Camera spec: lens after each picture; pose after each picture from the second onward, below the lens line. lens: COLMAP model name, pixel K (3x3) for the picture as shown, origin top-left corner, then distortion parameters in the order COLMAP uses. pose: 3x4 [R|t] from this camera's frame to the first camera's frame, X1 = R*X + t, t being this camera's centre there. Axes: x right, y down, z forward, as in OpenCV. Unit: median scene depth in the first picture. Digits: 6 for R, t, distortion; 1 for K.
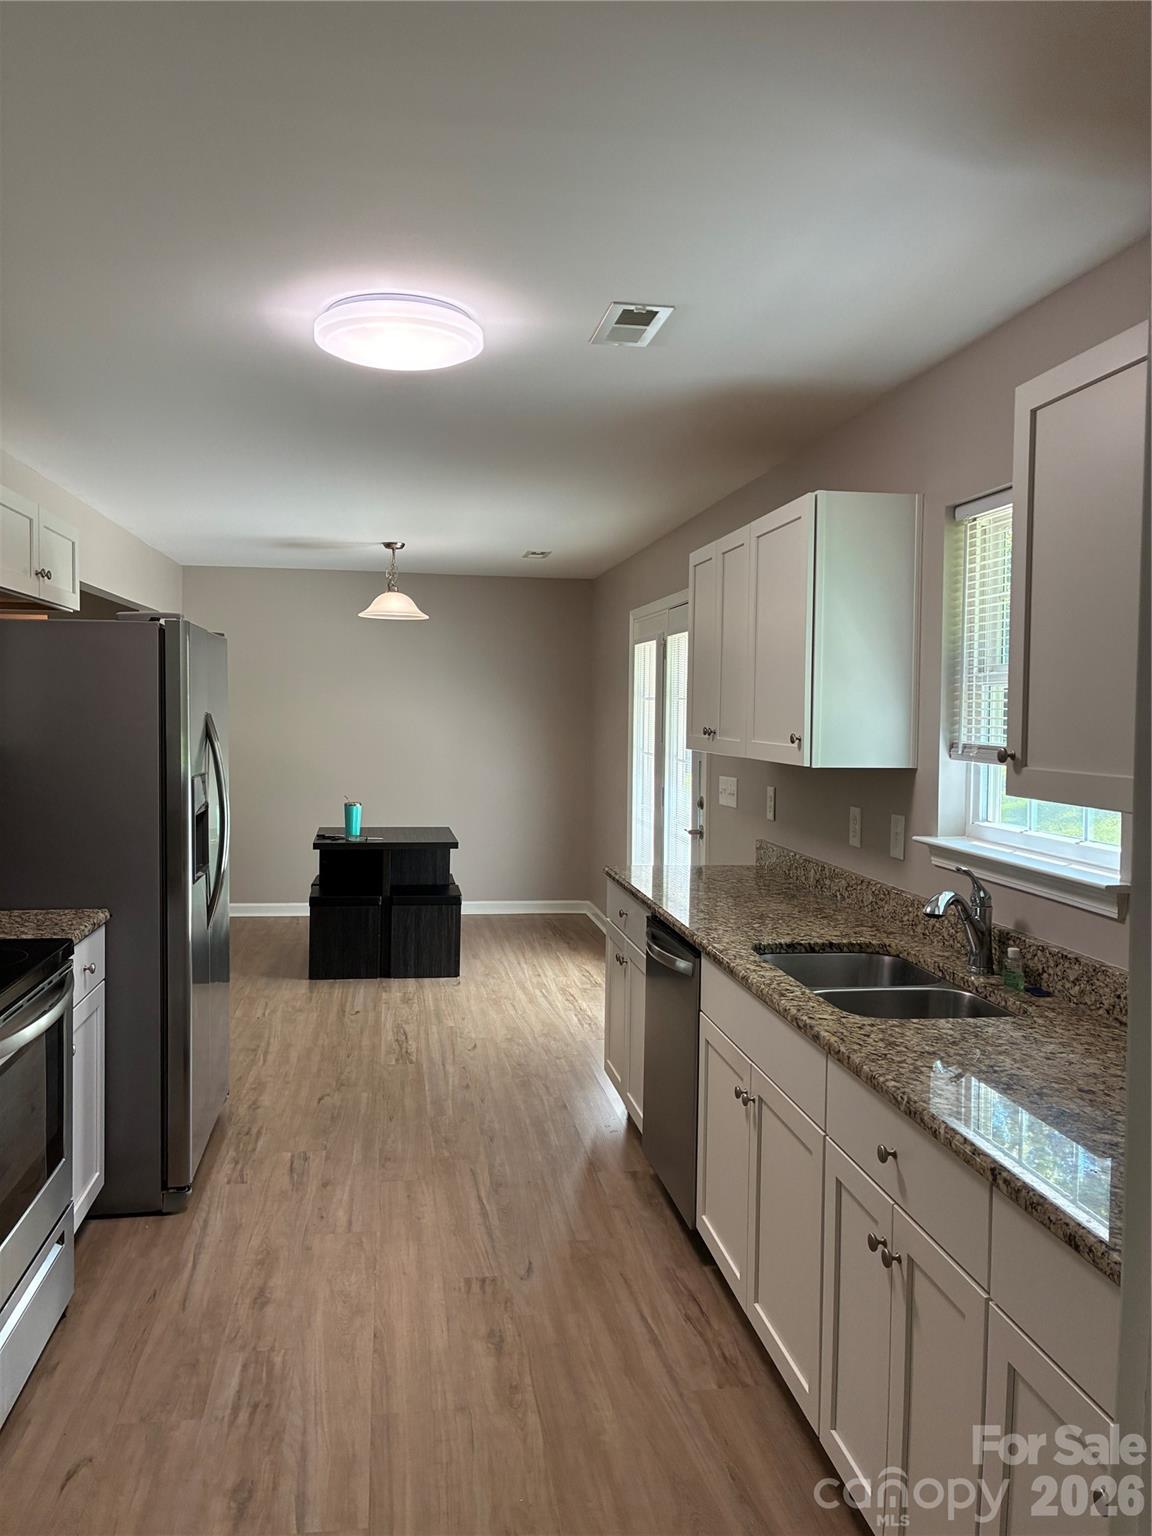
lens RADIAL K [[1226.7, 0, 579.1], [0, 1226.7, 770.6], [0, 0, 1]] dist [-0.006481, -0.001006]
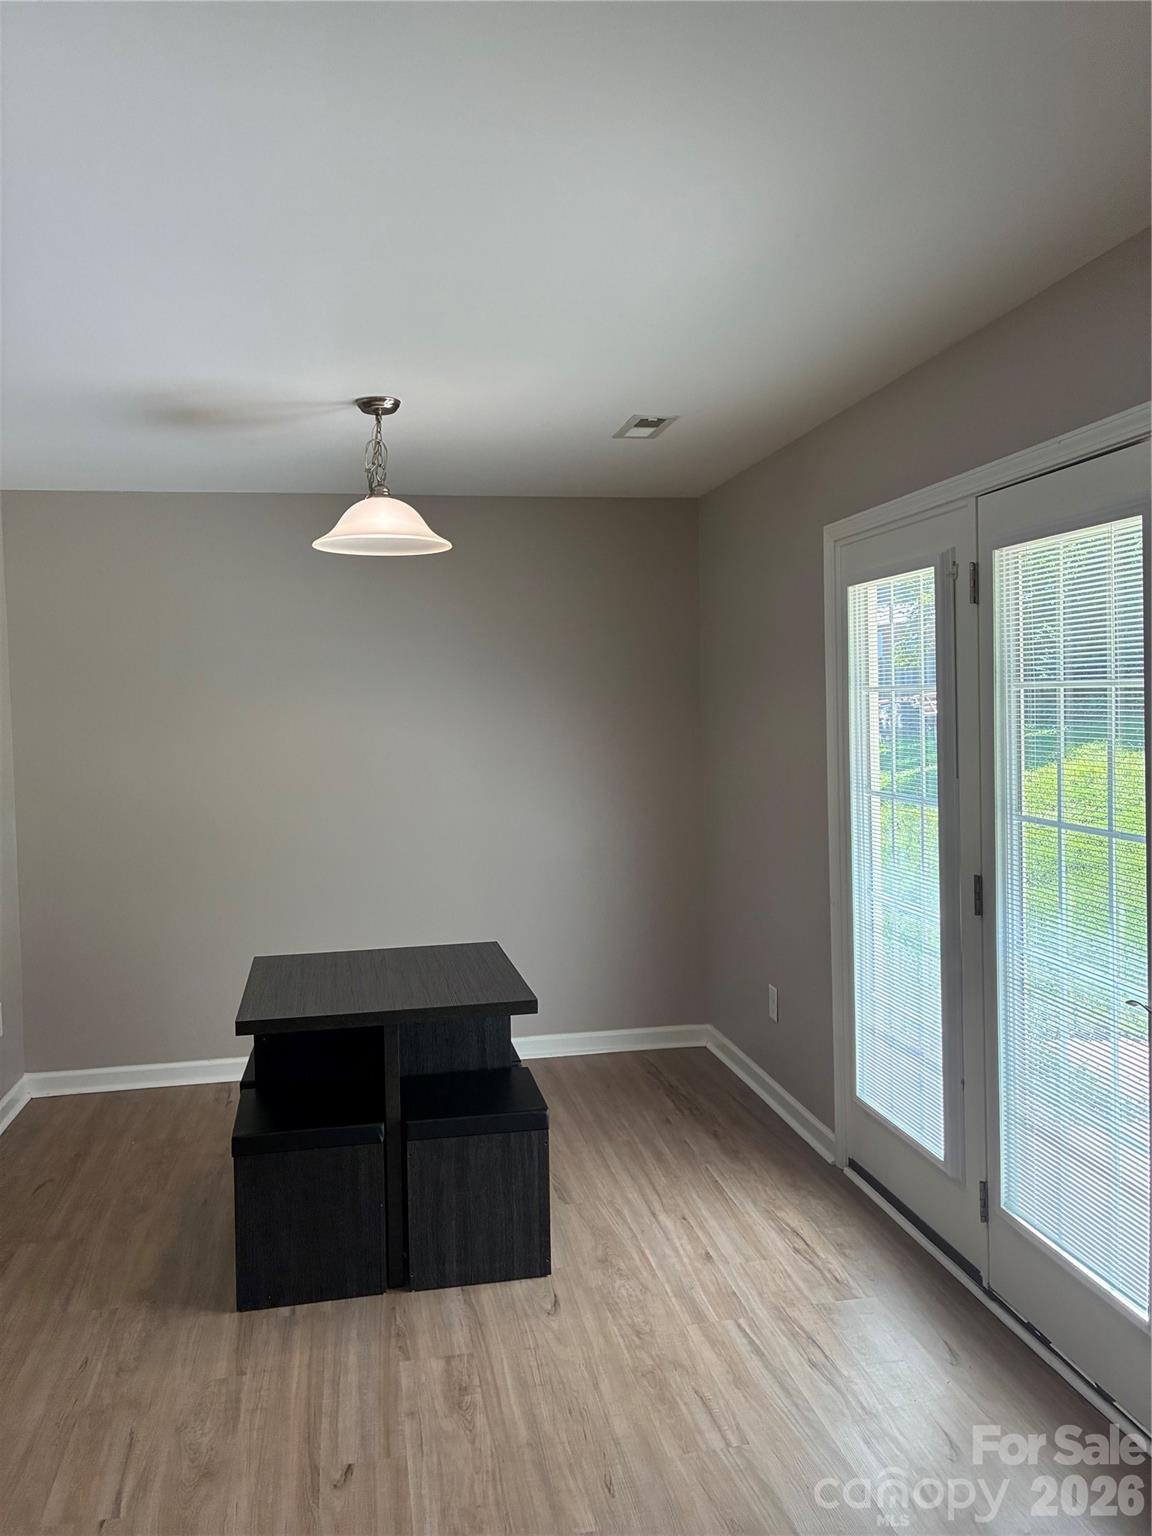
lens RADIAL K [[1226.7, 0, 573.1], [0, 1226.7, 760.5], [0, 0, 1]] dist [-0.006481, -0.001006]
pose [[0.998850, -0.039101, 0.027762, -0.094268], [0.039237, 0.999220, -0.004386, -0.033345], [-0.027569, 0.005470, 0.999605, 0.513231]]
